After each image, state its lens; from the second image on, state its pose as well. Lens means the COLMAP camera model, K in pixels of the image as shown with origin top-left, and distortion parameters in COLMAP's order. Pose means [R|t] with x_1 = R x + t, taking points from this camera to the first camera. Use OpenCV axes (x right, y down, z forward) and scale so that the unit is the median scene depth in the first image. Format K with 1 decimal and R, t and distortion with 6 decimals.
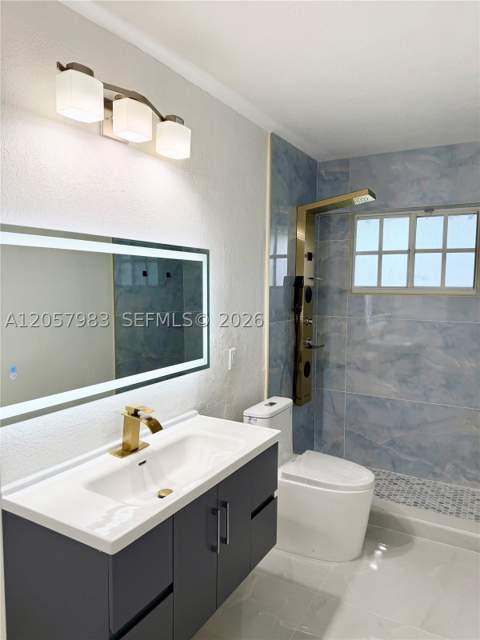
lens RADIAL K [[446.8, 0, 241.2], [0, 446.8, 320.0], [0, 0, 1]] dist [0.007770, -0.000688]
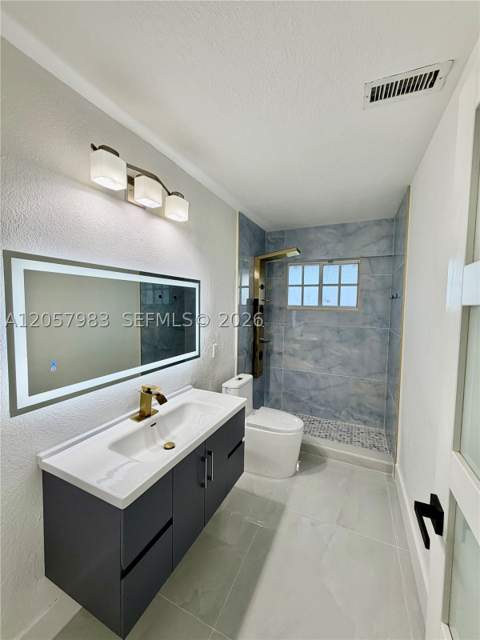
lens RADIAL K [[254.1, 0, 240.6], [0, 254.1, 319.4], [0, 0, 1]] dist [-0.001897, 0.000536]
pose [[0.996577, 0.002055, 0.082644, -0.004764], [-0.000323, 0.999780, -0.020972, -0.004519], [-0.082669, 0.020874, 0.996358, 0.102197]]
